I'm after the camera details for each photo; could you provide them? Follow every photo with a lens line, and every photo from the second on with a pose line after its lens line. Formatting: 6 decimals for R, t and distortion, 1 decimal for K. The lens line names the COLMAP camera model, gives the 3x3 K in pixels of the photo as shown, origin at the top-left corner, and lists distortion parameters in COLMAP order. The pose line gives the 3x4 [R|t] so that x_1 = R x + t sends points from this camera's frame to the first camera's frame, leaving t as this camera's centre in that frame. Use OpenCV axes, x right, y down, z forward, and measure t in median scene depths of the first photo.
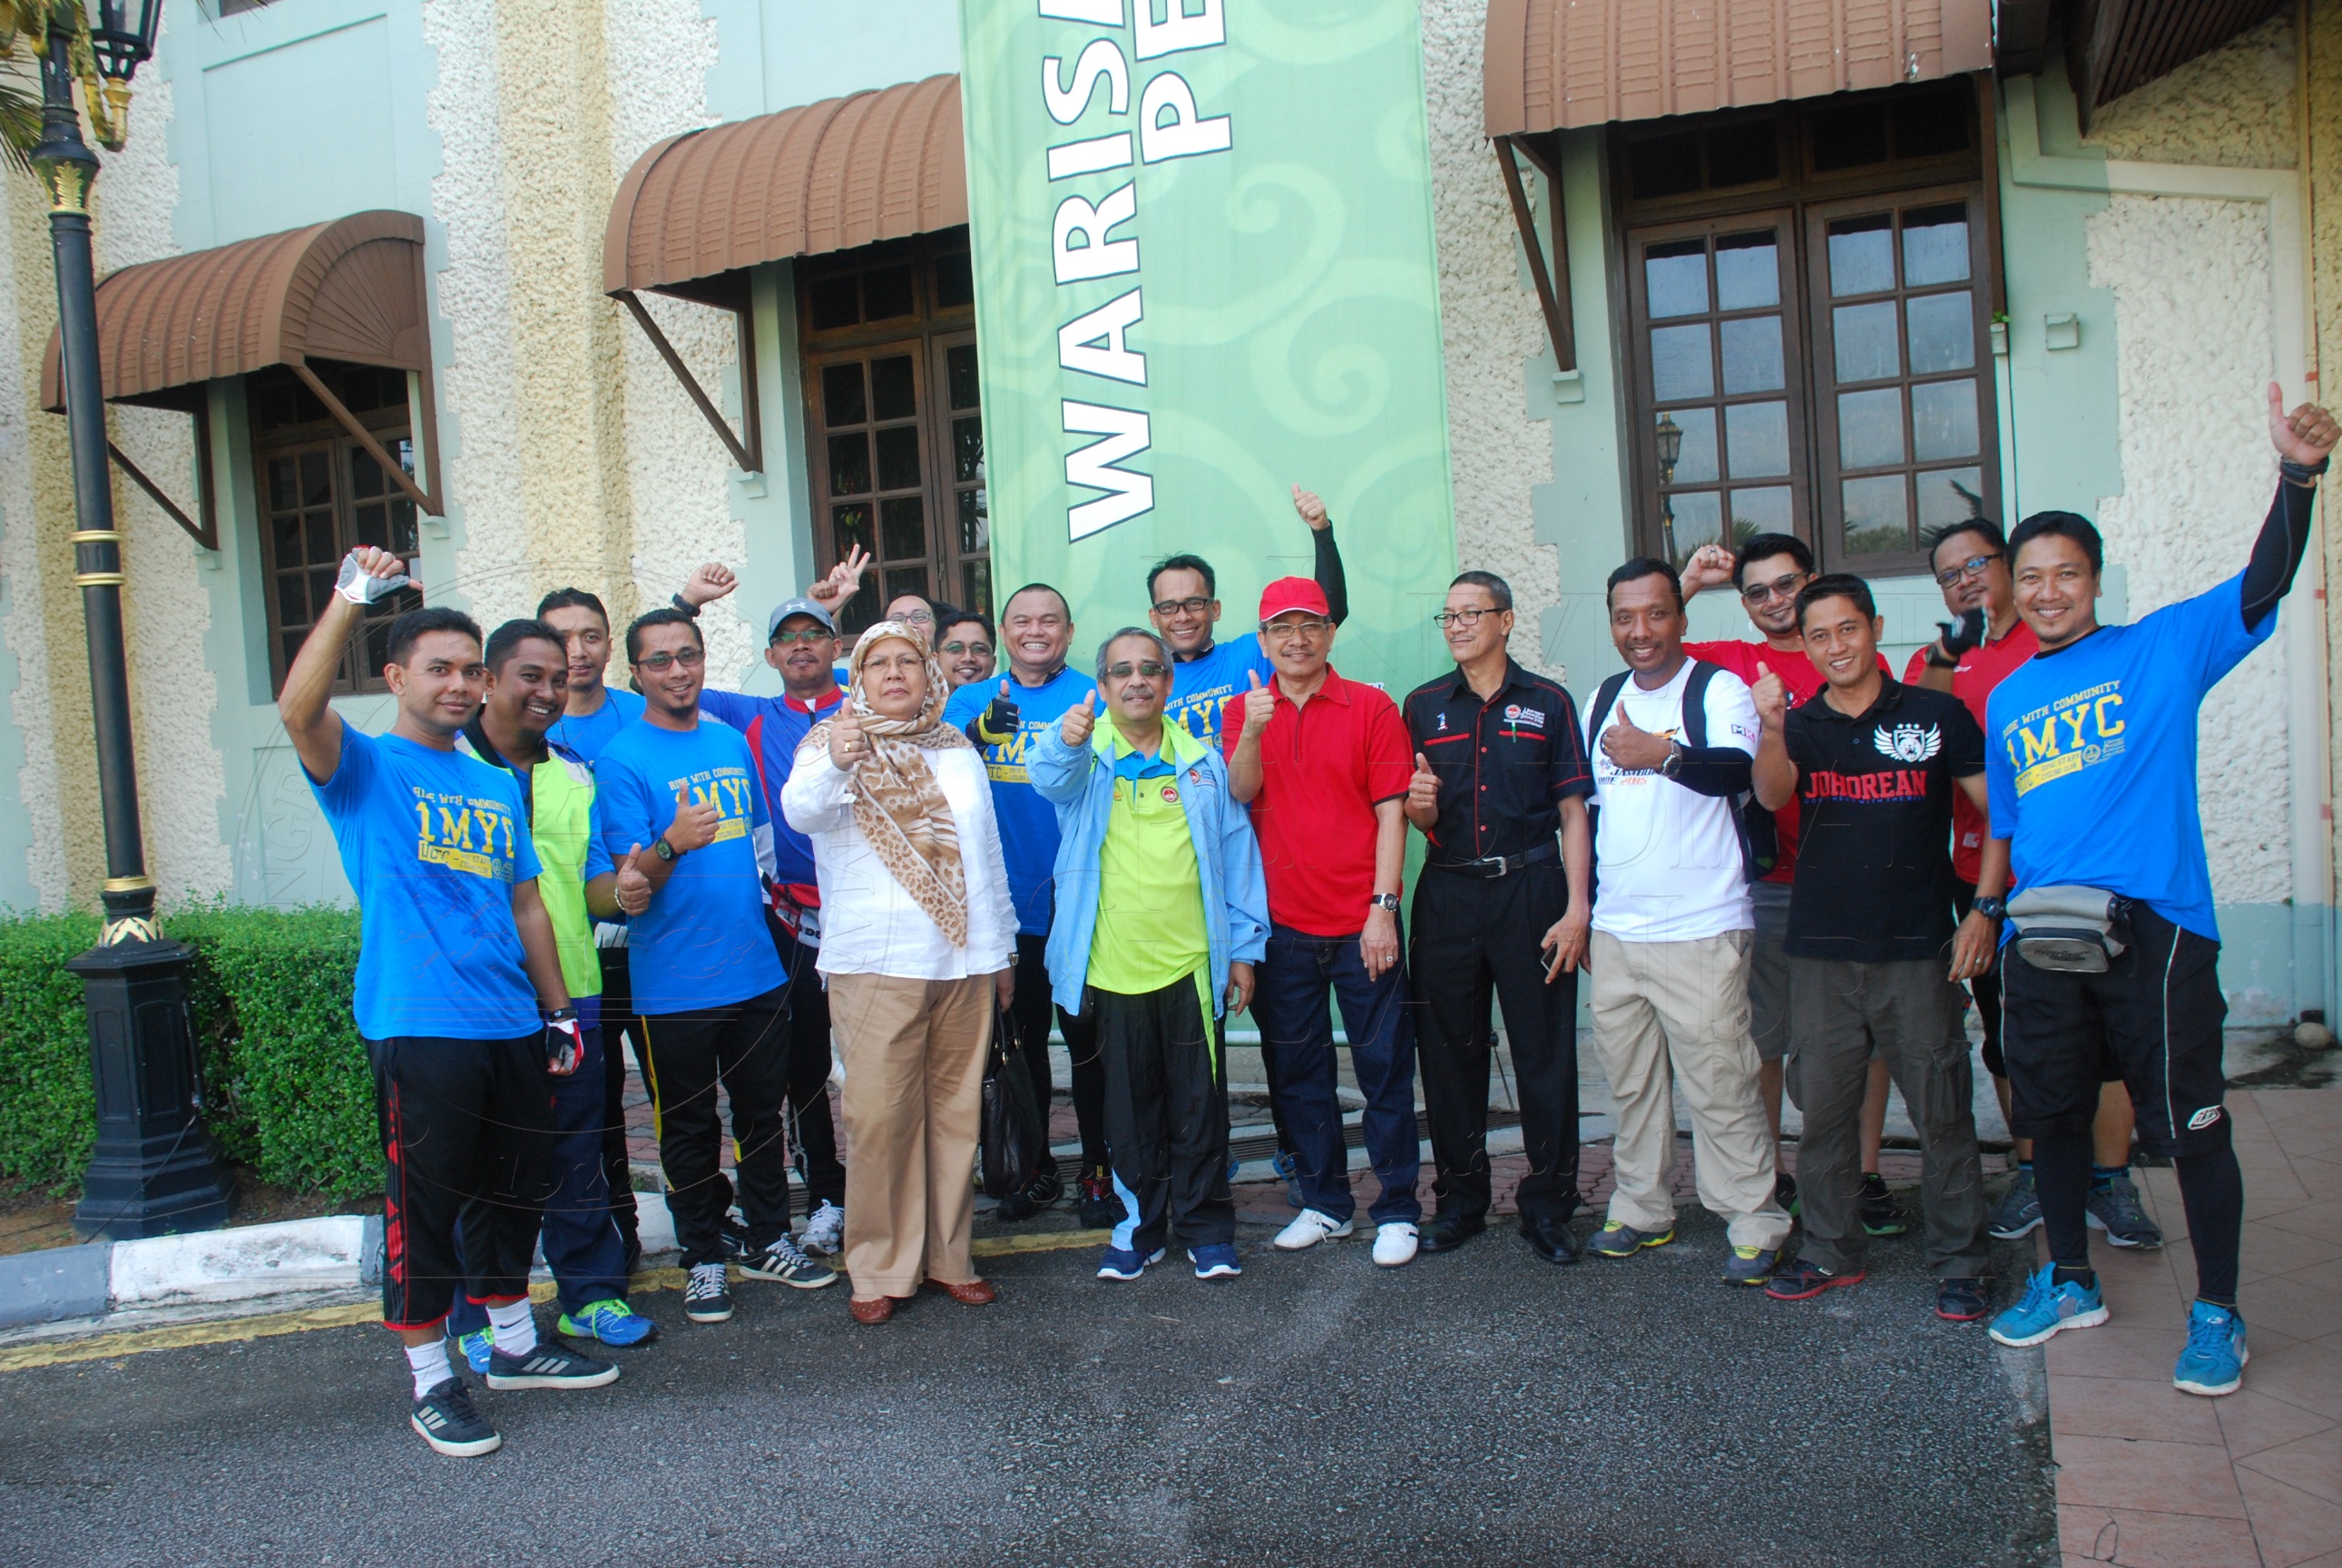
lens RADIAL K [[1898.9, 0, 1169.7], [0, 1898.9, 807.4], [0, 0, 1]] dist [-0.145652, 0.129065]
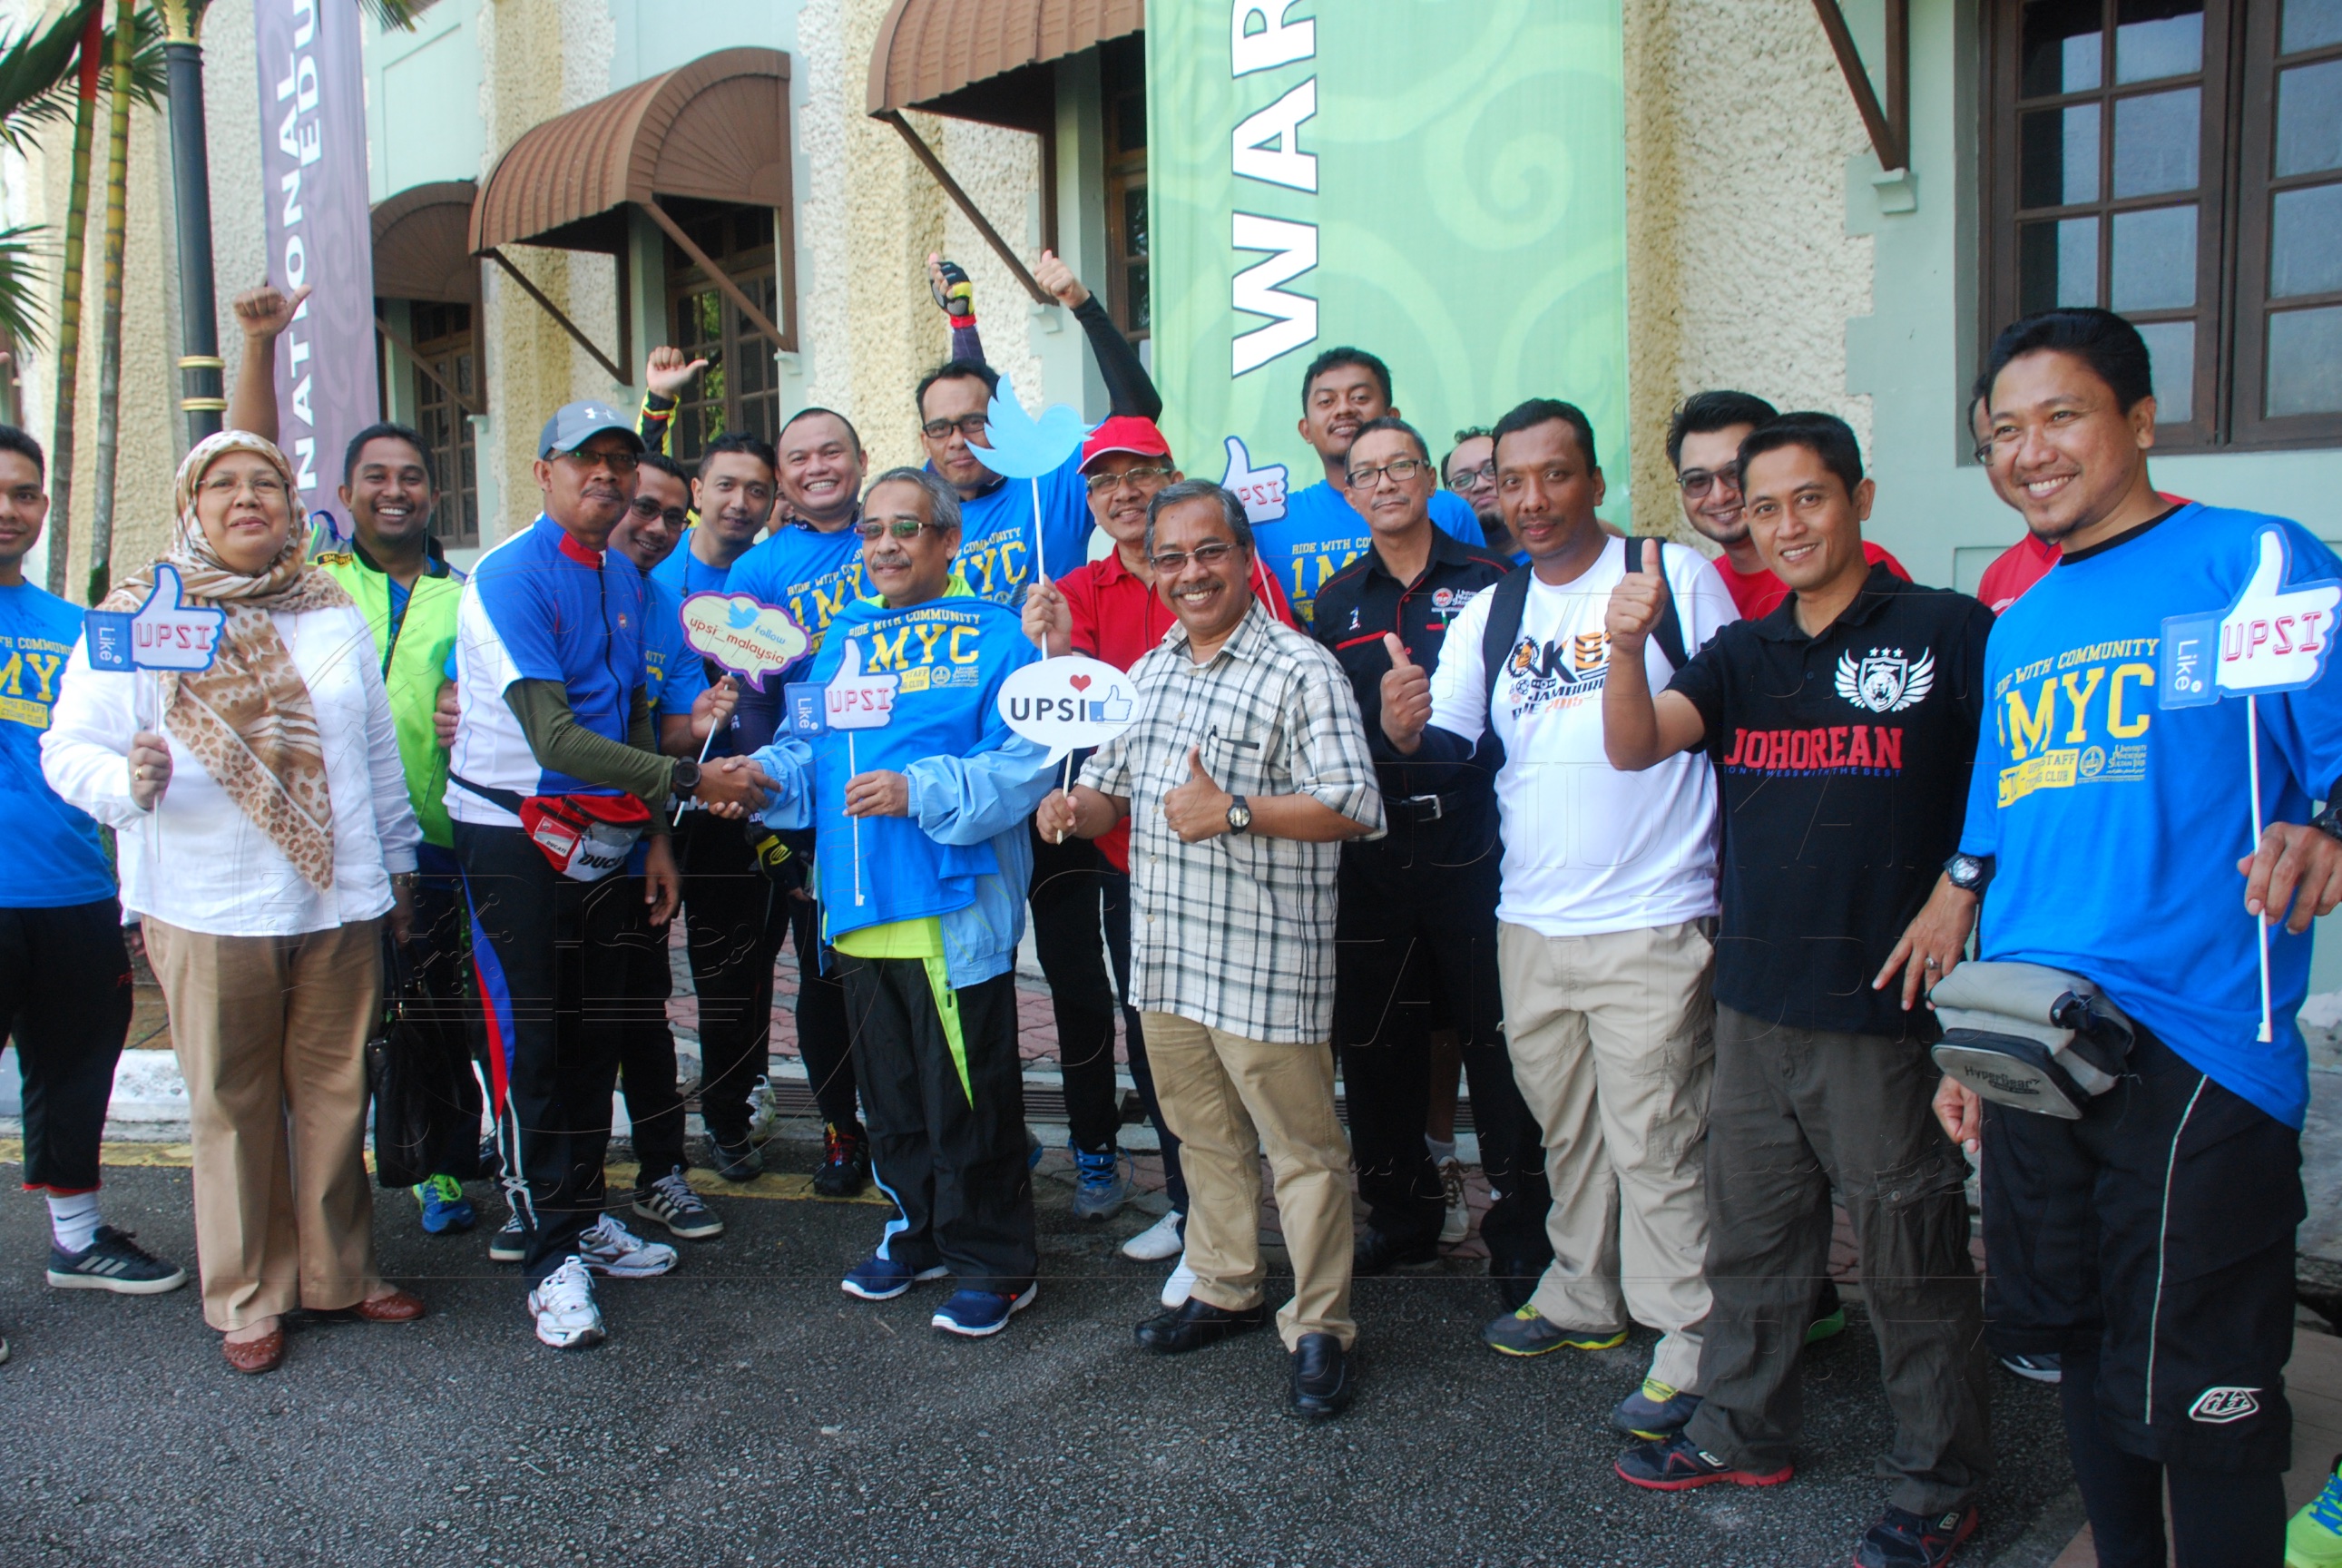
lens RADIAL K [[1828.4, 0, 1165.1], [0, 1828.4, 811.2], [0, 0, 1]] dist [-0.158766, 0.111422]
pose [[0.935027, 0.090040, -0.342953, 0.188720], [-0.061452, 0.993735, 0.093356, -0.016275], [0.349210, -0.066215, 0.934702, 0.177317]]
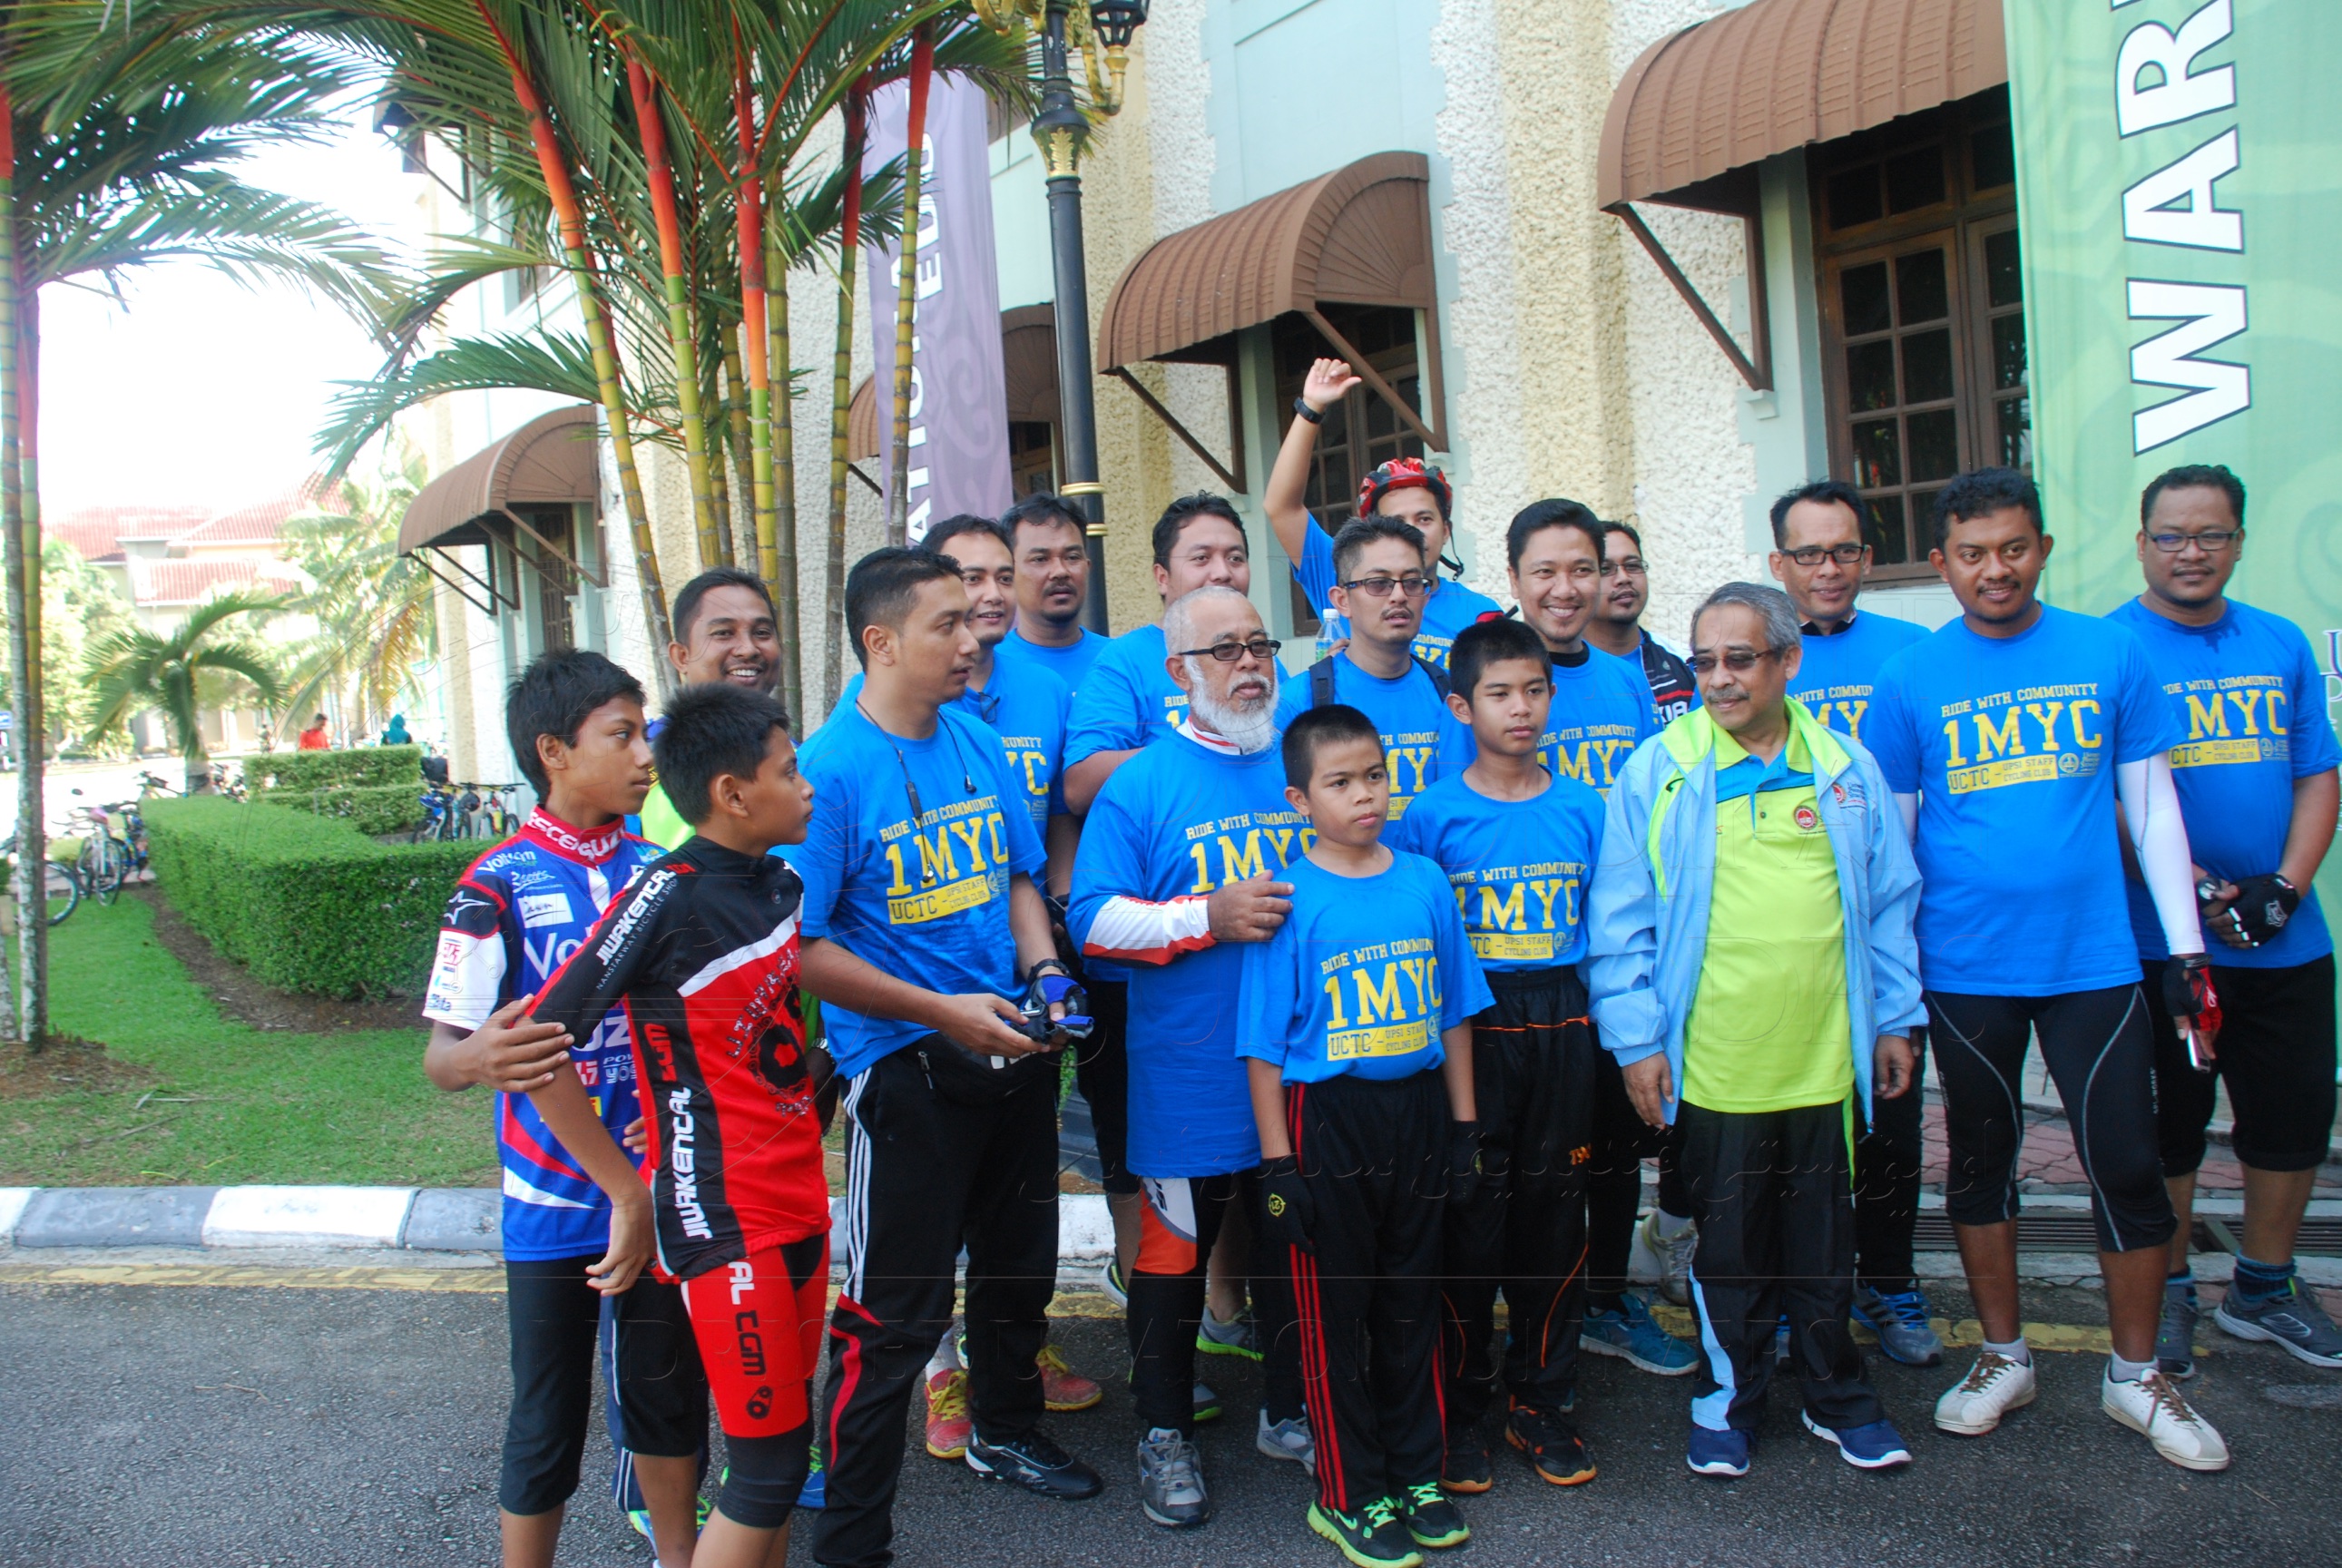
lens RADIAL K [[1828.8, 0, 1171.0], [0, 1828.8, 784.0], [0, 0, 1]] dist [-0.156789, 0.102499]
pose [[0.852668, 0.033974, -0.521348, -0.007228], [-0.017097, 0.999163, 0.037148, -0.015824], [0.522174, -0.022762, 0.852535, 0.112210]]
